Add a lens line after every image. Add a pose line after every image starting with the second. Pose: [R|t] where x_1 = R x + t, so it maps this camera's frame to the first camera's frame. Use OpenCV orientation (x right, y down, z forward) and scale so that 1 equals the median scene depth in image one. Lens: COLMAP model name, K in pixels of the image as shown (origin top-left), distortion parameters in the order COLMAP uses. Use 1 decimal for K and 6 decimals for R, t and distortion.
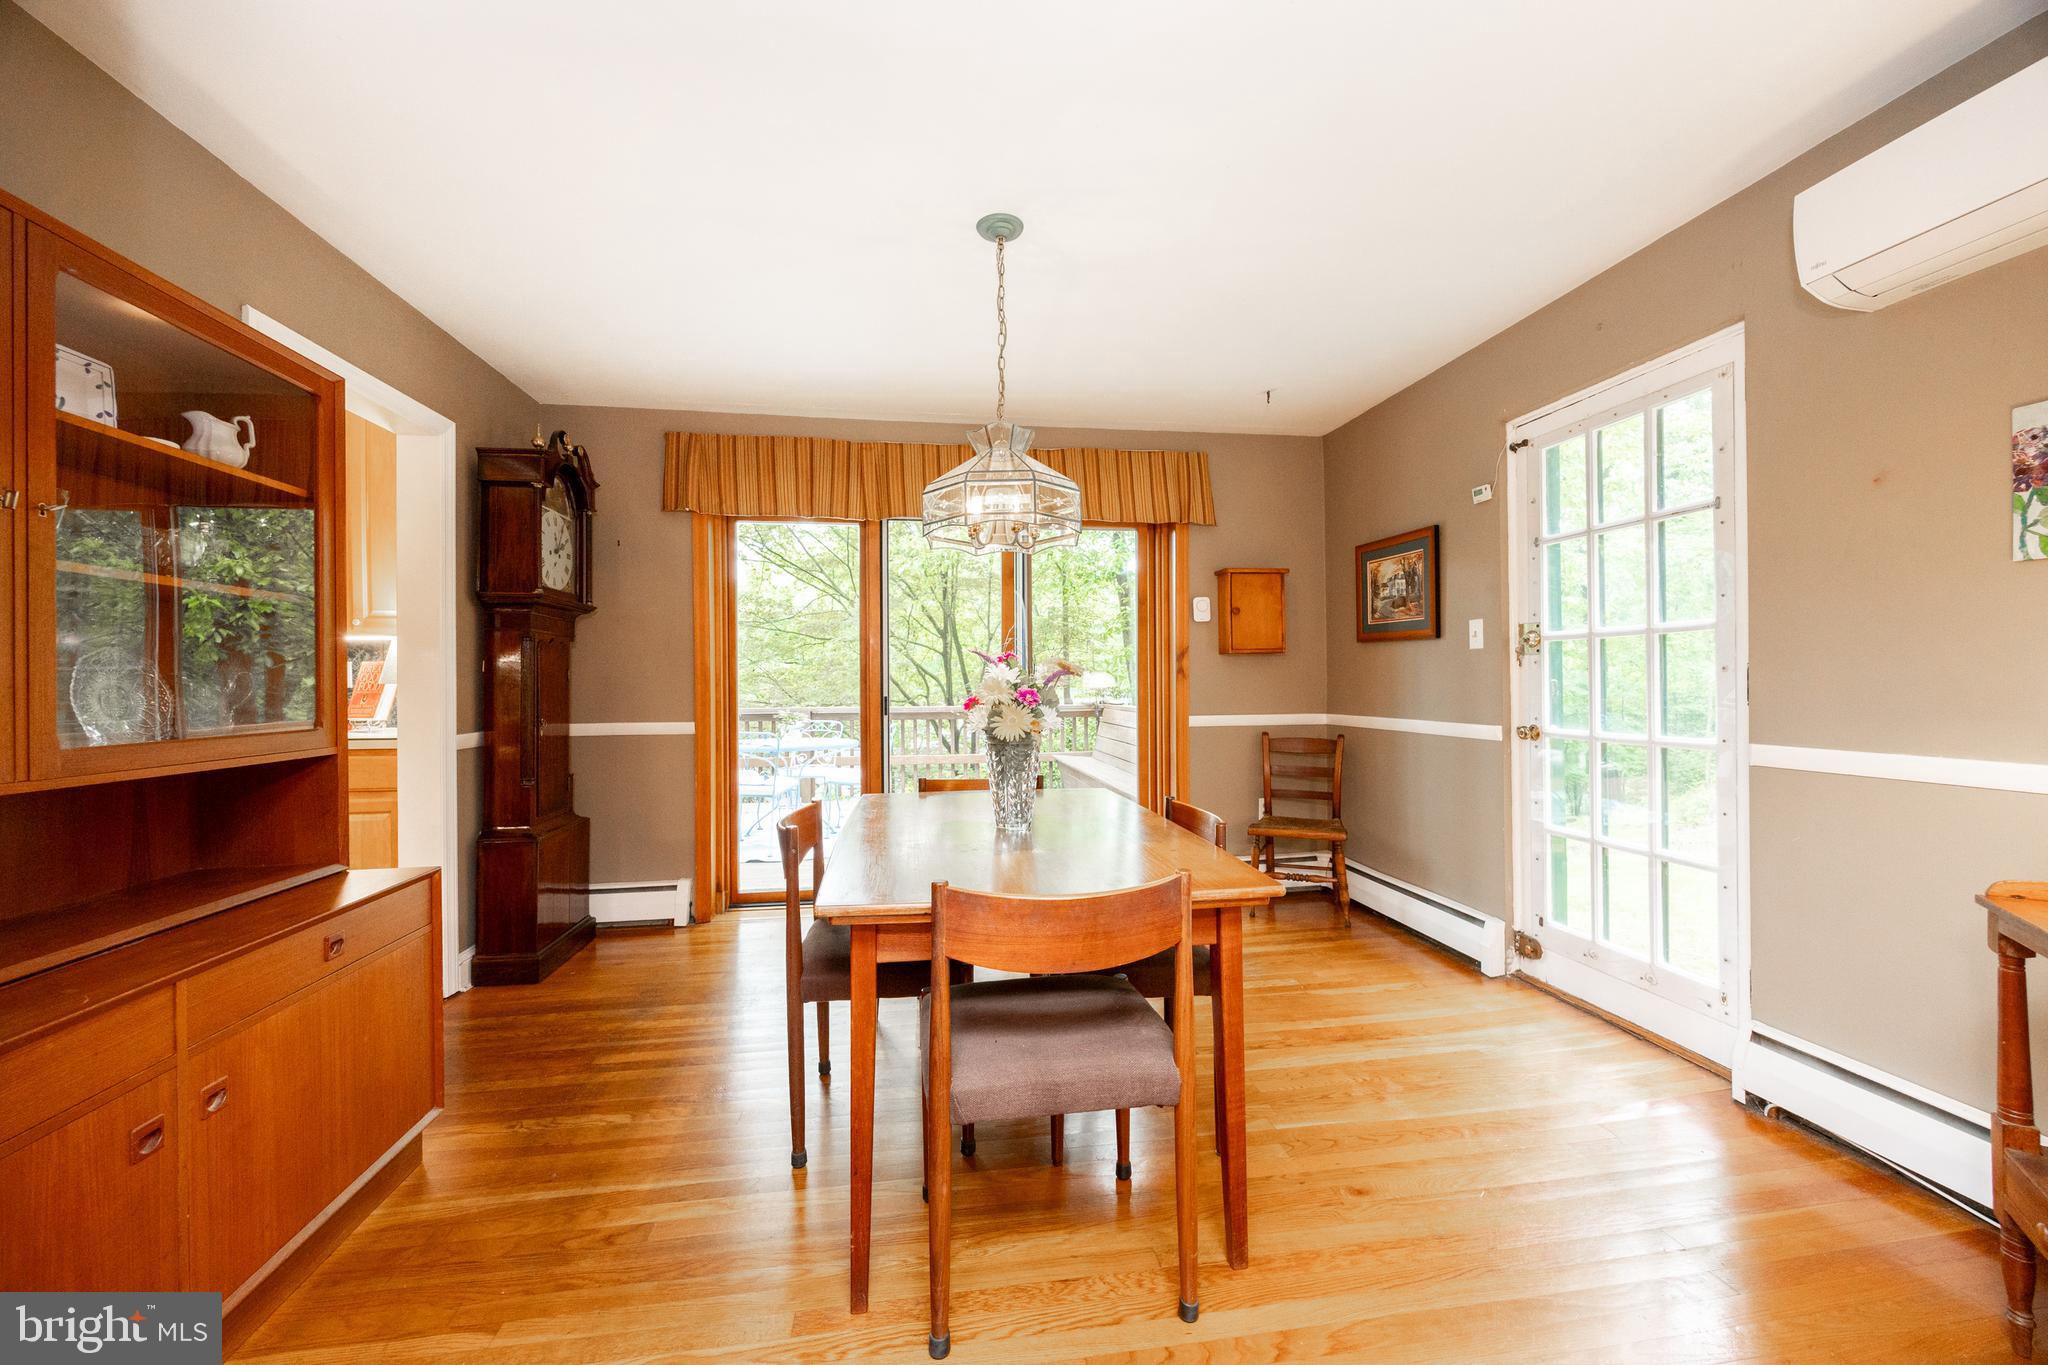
lens RADIAL K [[781.0, 0, 1013.0], [0, 781.0, 681.7], [0, 0, 1]] dist [-0.001748, 0.000664]
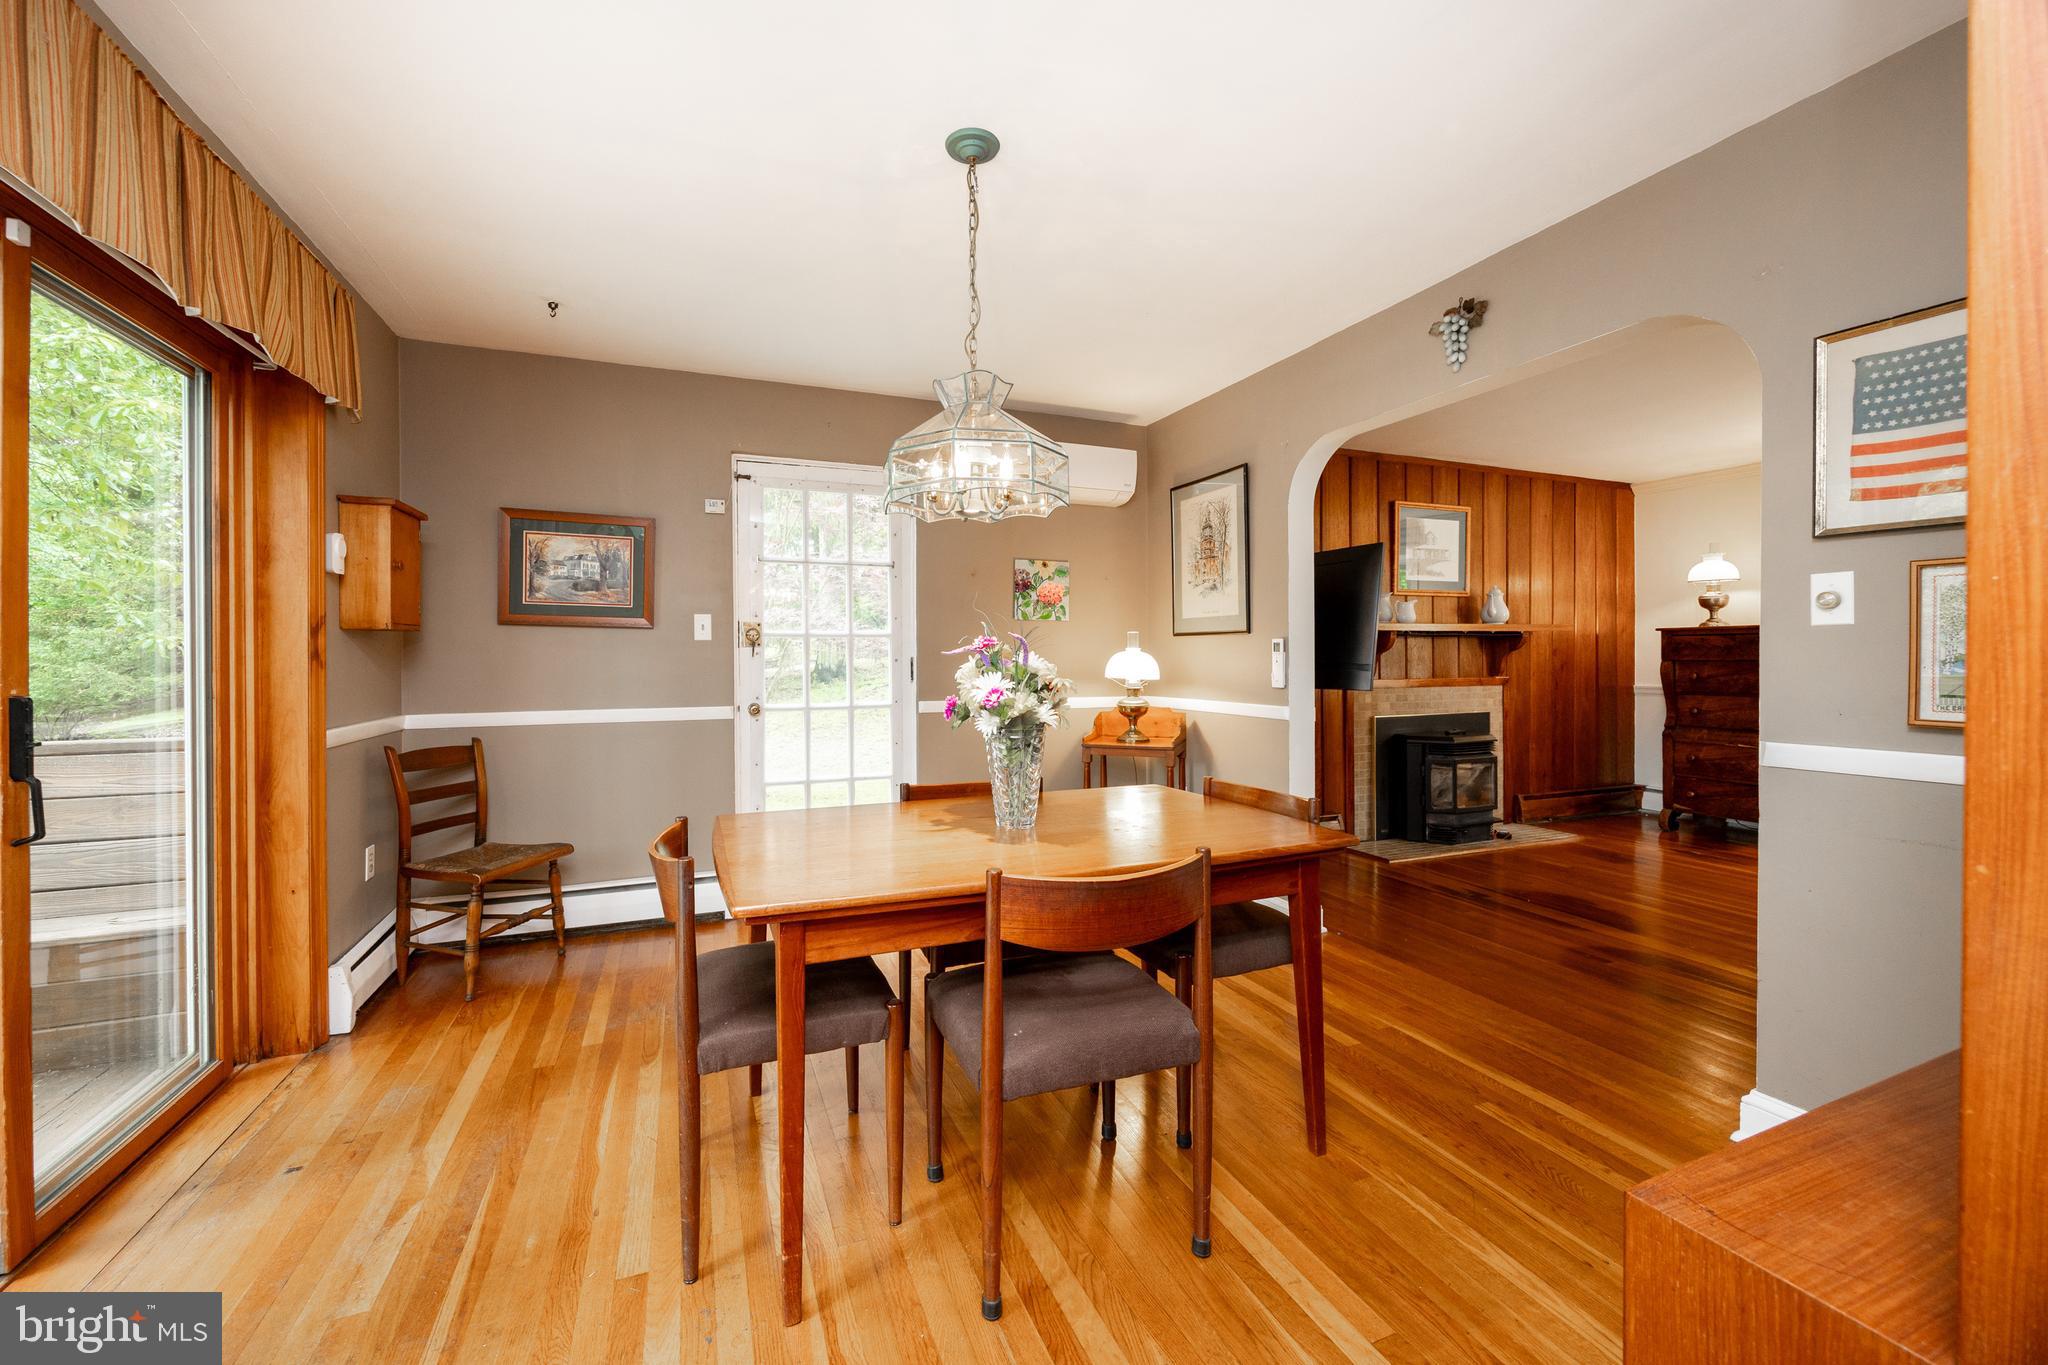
lens RADIAL K [[781.0, 0, 1010.3], [0, 781.0, 675.3], [0, 0, 1]] dist [-0.001748, 0.000664]
pose [[-0.250433, 0.001792, 0.968132, -0.542668], [0.013861, 0.999902, 0.001735, 0.011172], [-0.968035, 0.013853, -0.250434, 0.755655]]
